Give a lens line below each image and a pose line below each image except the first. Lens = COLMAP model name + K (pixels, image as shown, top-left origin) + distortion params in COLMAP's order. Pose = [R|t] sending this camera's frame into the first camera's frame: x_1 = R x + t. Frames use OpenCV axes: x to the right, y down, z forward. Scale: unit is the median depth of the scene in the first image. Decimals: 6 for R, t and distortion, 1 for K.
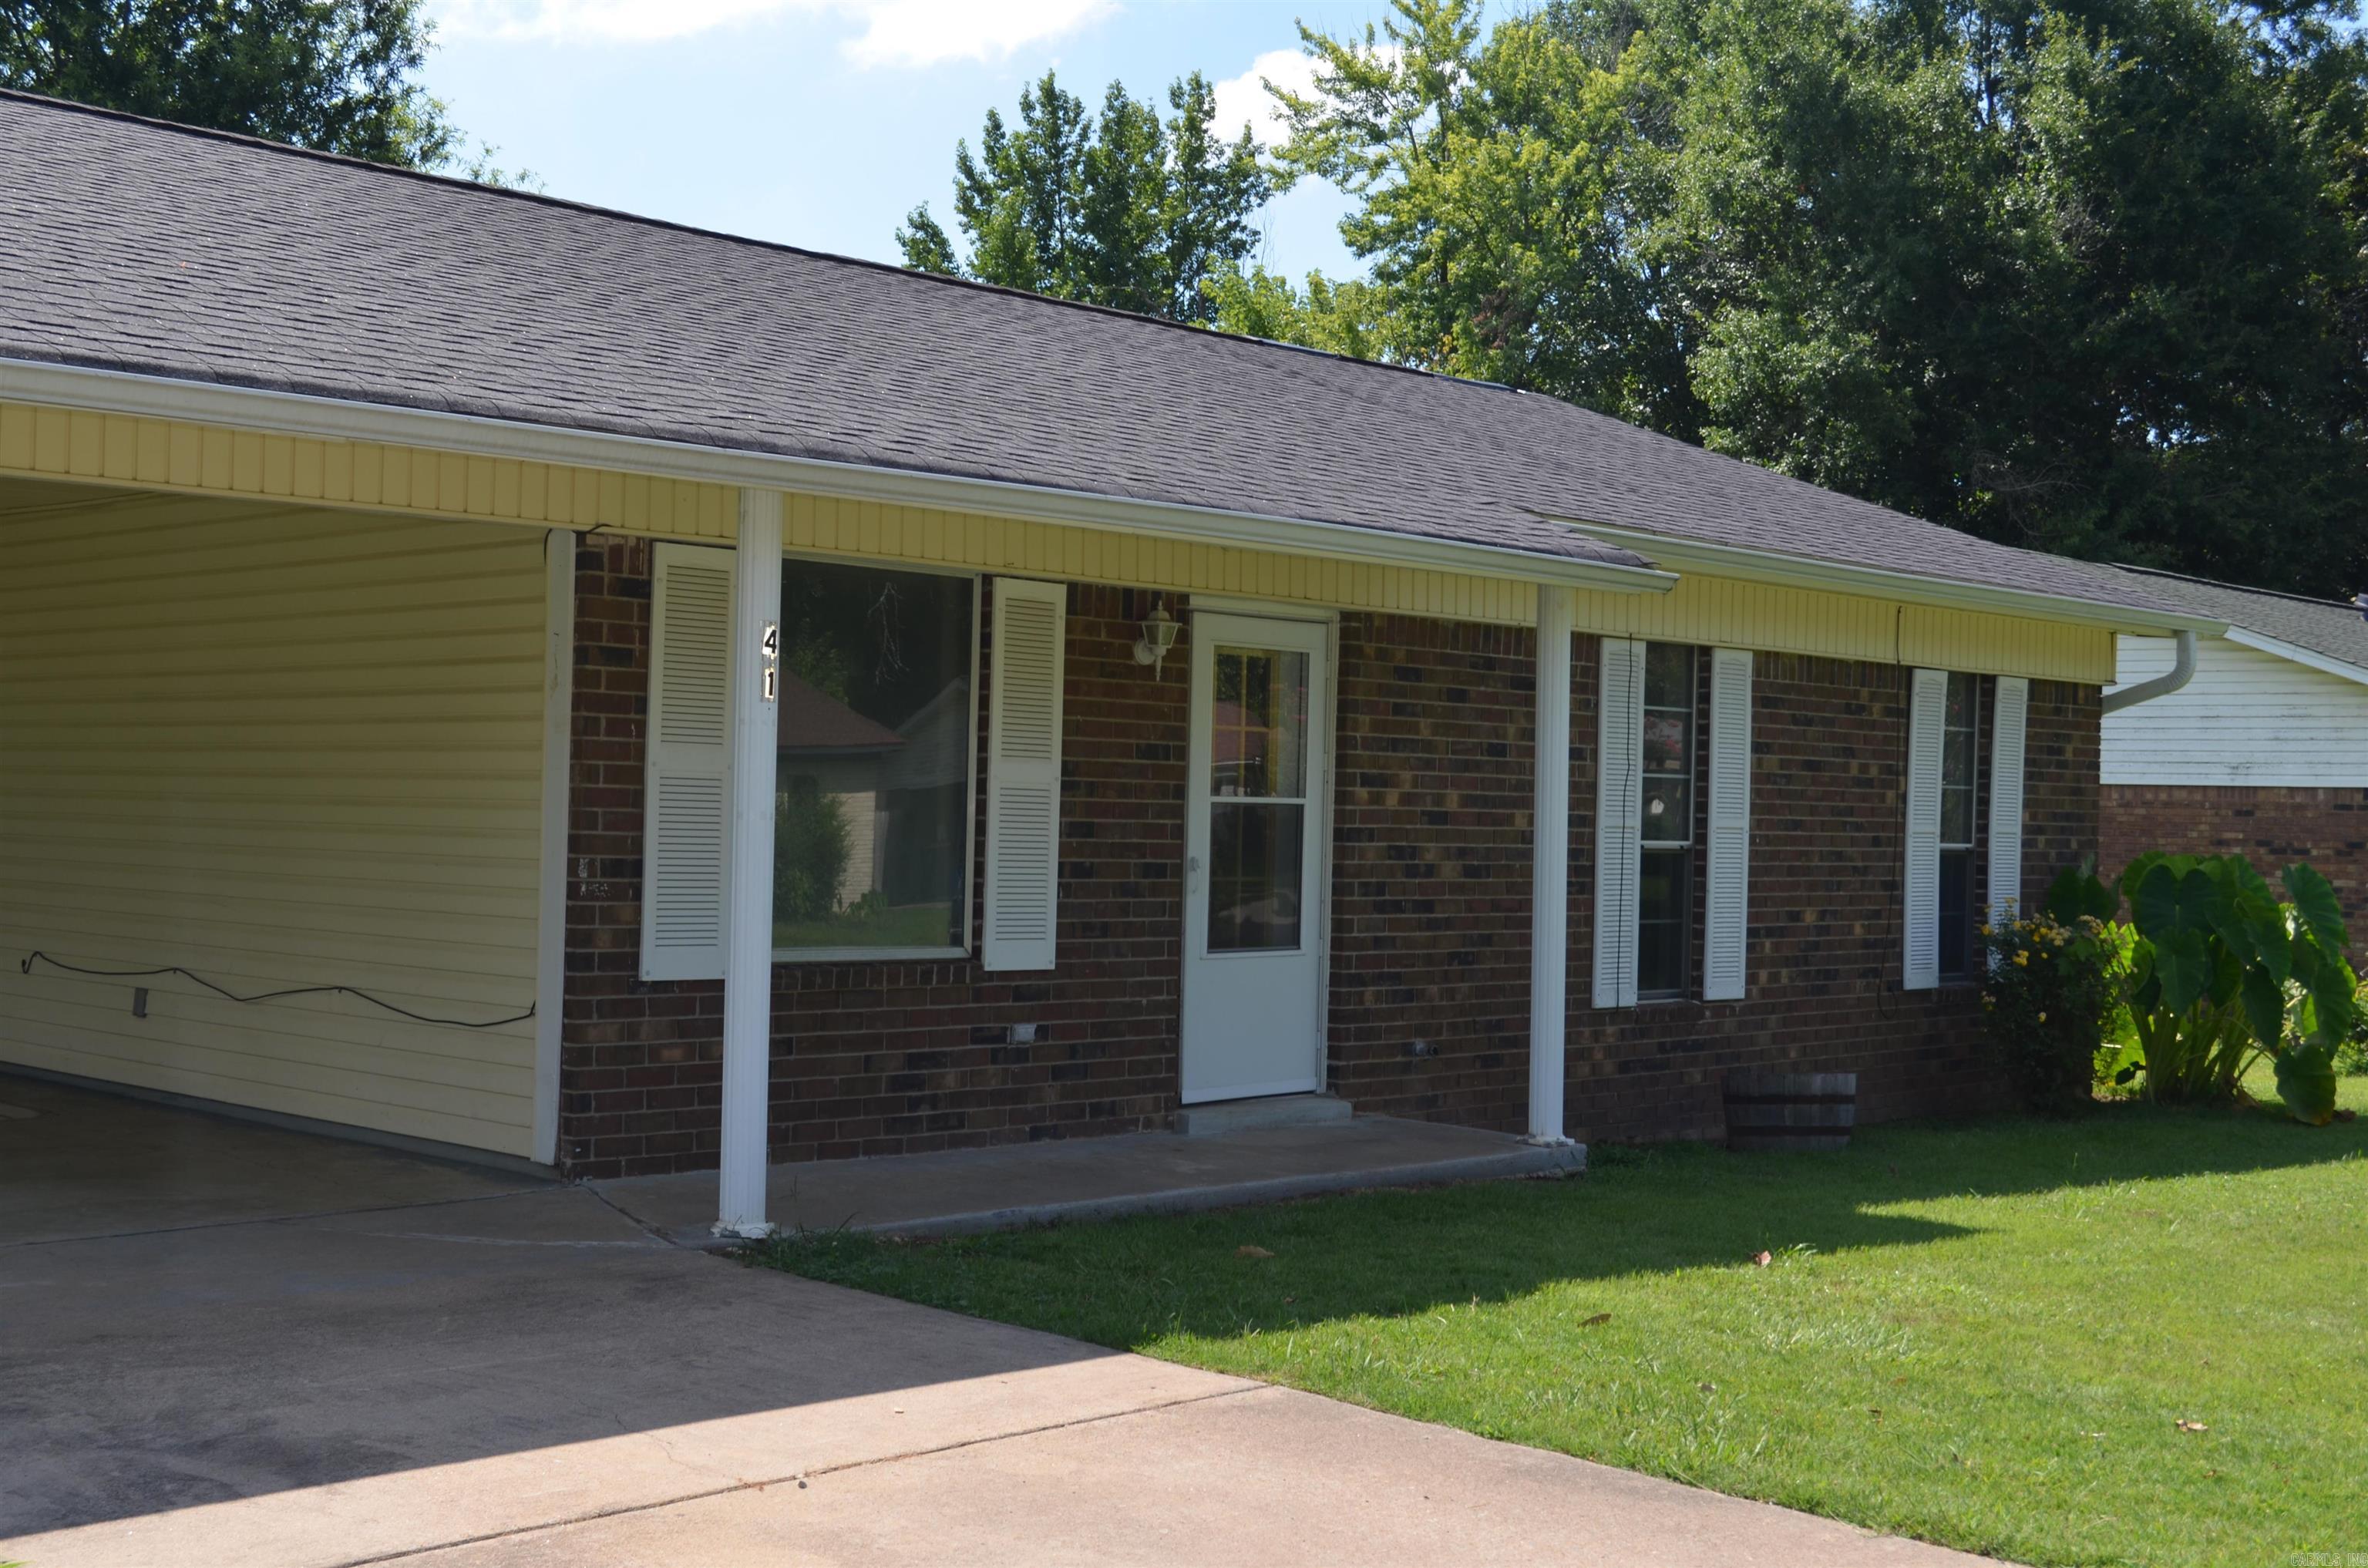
lens RADIAL K [[2941.0, 0, 1179.9], [0, 2941.0, 797.1], [0, 0, 1]] dist [-0.022309, 0.000000]
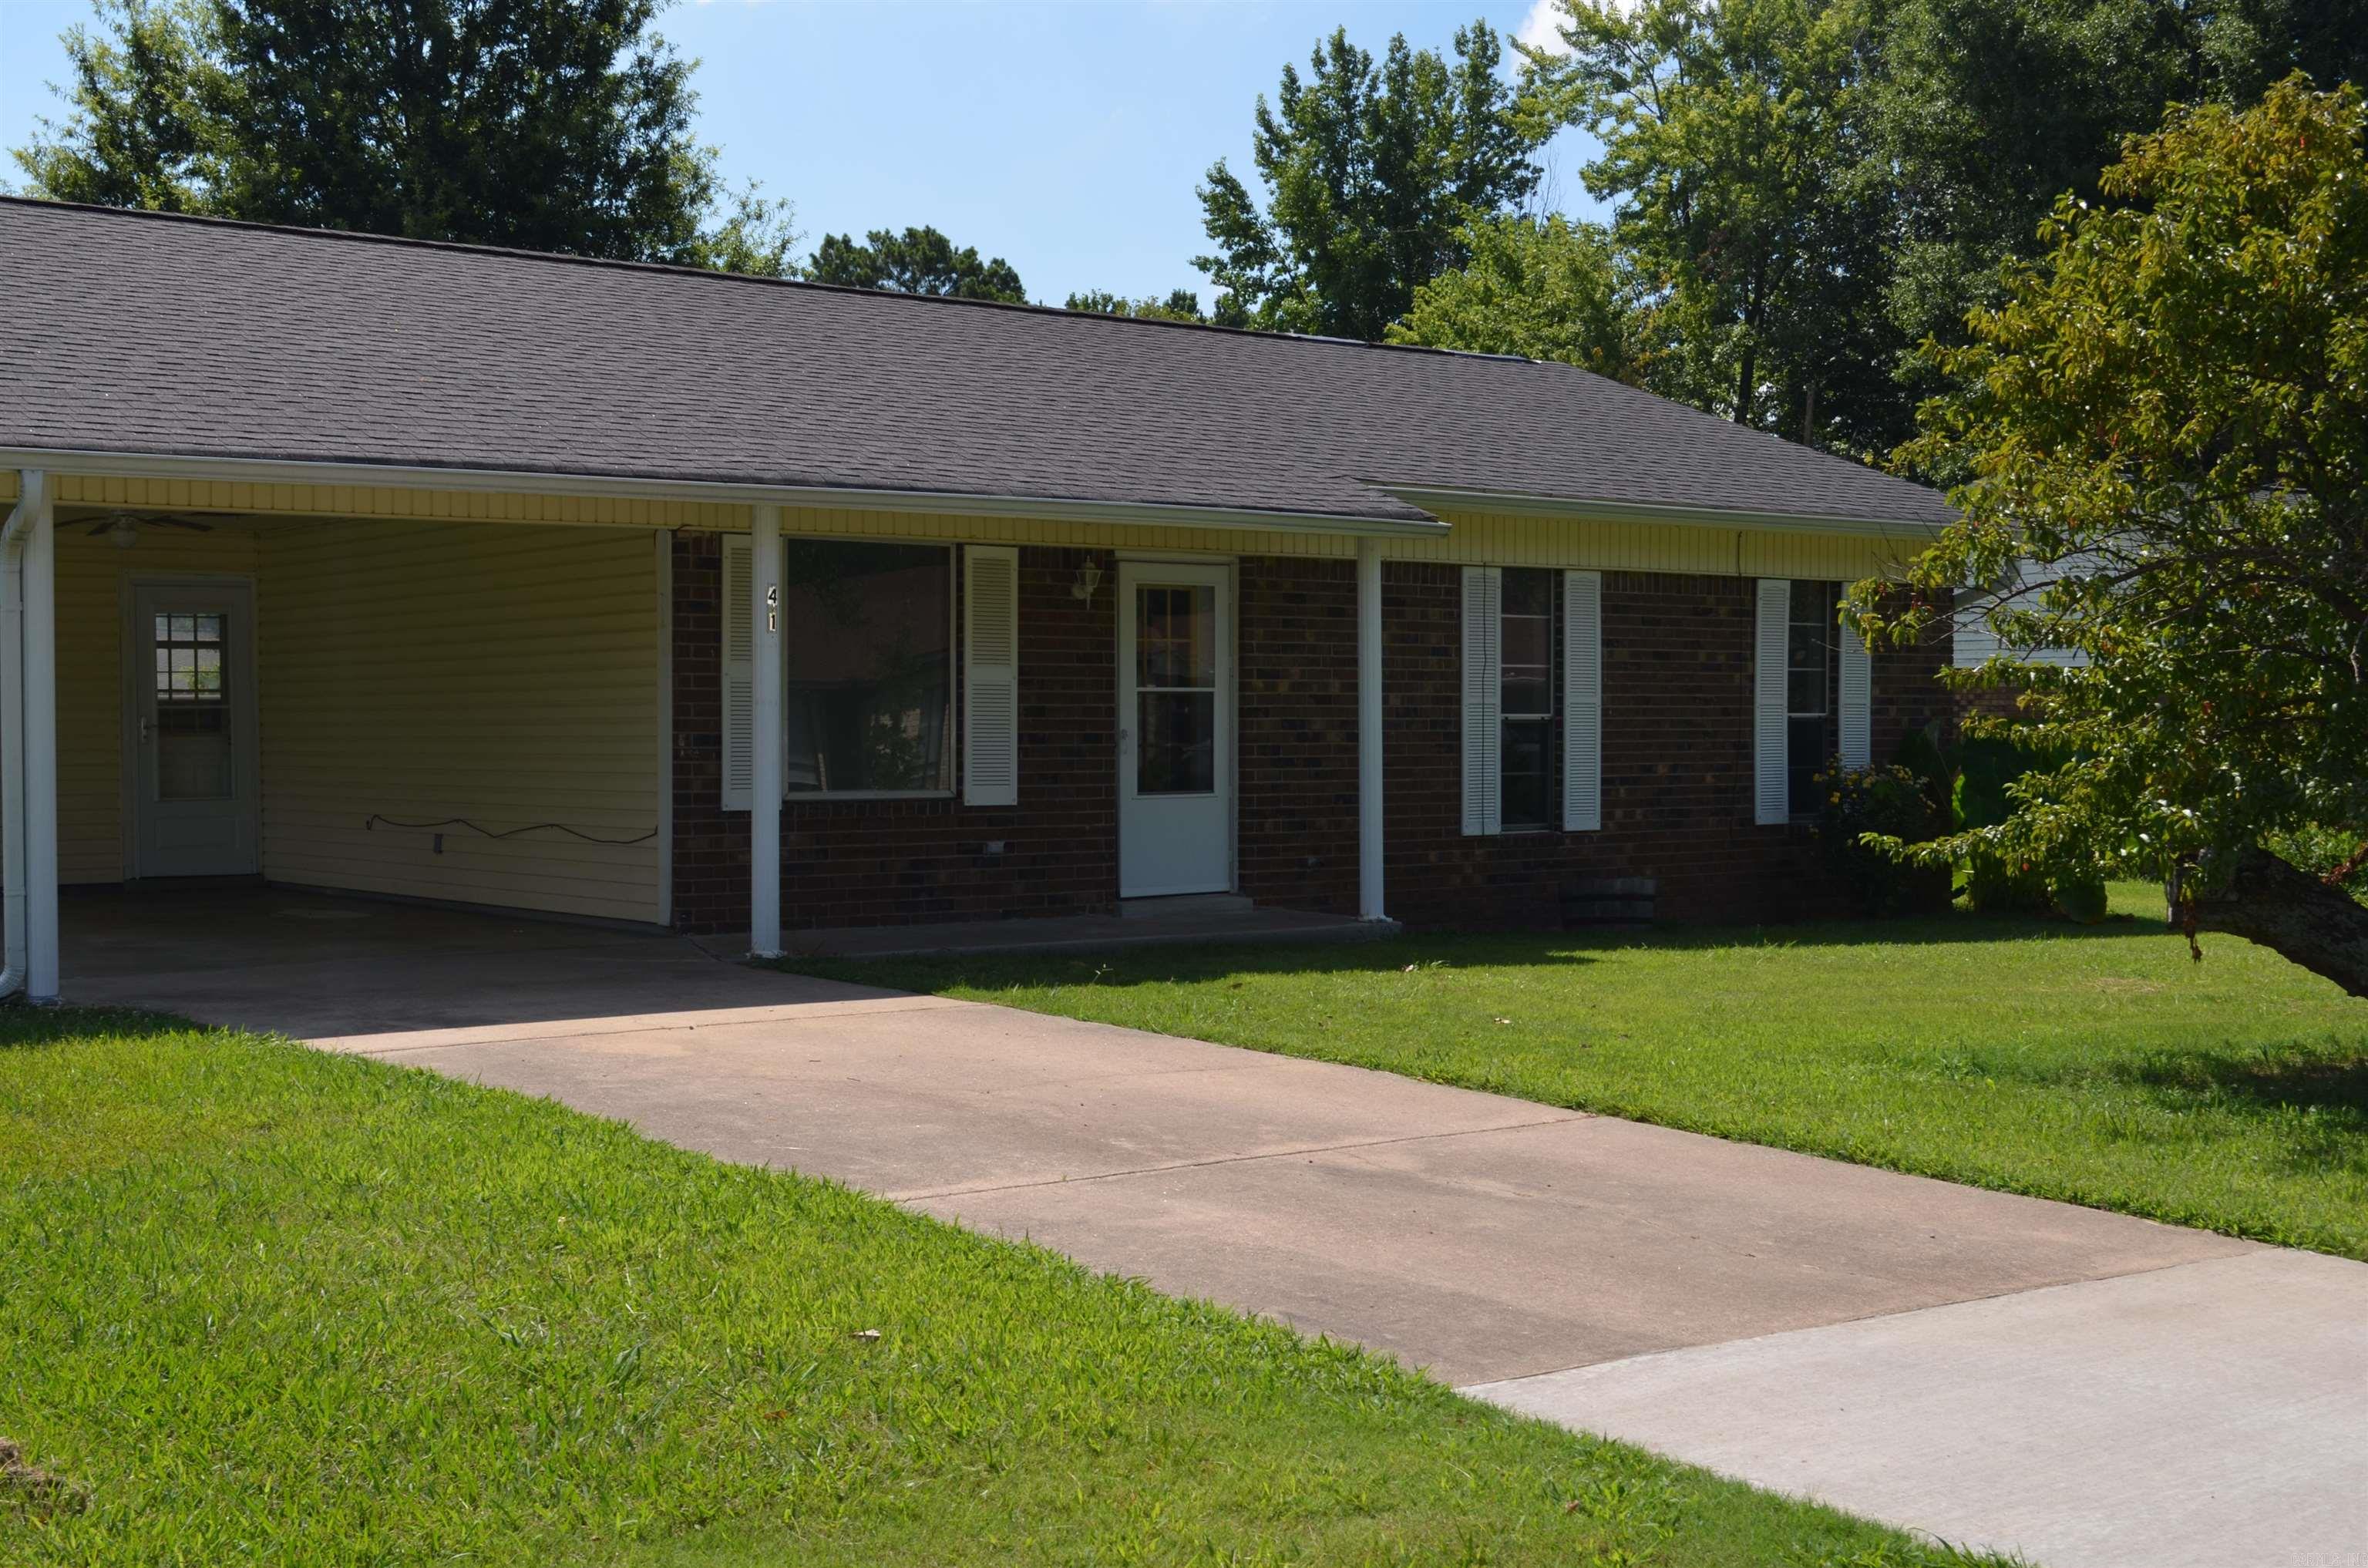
lens RADIAL K [[2941.0, 0, 1186.4], [0, 2941.0, 775.7], [0, 0, 1]] dist [-0.022309, 0.000000]
pose [[0.991108, -0.023977, -0.130878, 0.186115], [0.026575, 0.999482, 0.018136, 0.014610], [0.130376, -0.021453, 0.991233, -0.368180]]
